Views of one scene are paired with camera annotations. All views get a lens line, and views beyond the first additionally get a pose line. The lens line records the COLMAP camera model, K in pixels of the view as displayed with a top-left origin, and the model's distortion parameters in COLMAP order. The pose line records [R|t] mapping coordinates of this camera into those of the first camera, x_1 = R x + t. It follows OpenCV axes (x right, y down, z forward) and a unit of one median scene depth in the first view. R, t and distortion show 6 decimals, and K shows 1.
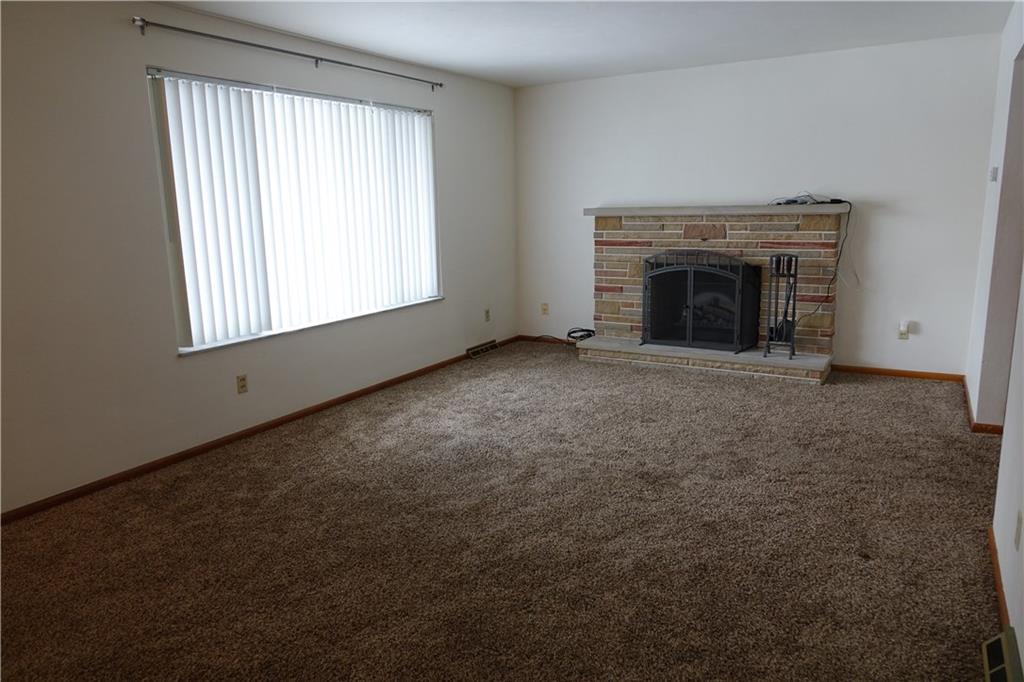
lens RADIAL K [[701.2, 0, 511.1], [0, 701.2, 338.4], [0, 0, 1]] dist [-0.005574, -0.004174]
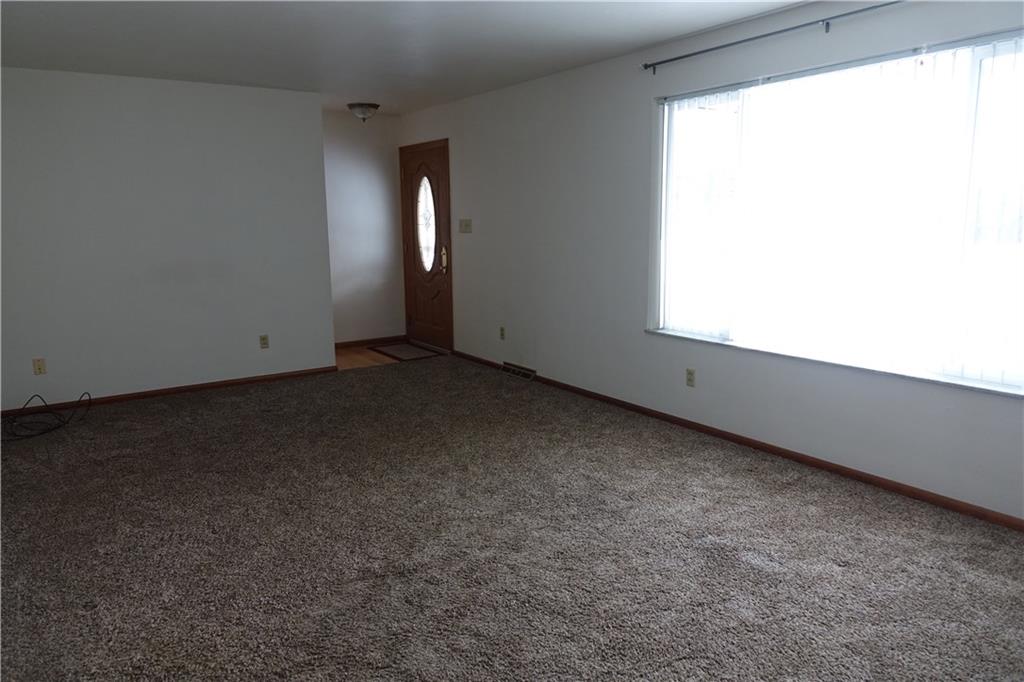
lens RADIAL K [[701.2, 0, 511.1], [0, 701.2, 338.4], [0, 0, 1]] dist [-0.005574, -0.004174]
pose [[-0.431770, 0.177379, -0.884371, 0.683980], [-0.154948, 0.951311, 0.266454, -0.239941], [0.888575, 0.252078, -0.383263, 1.183826]]
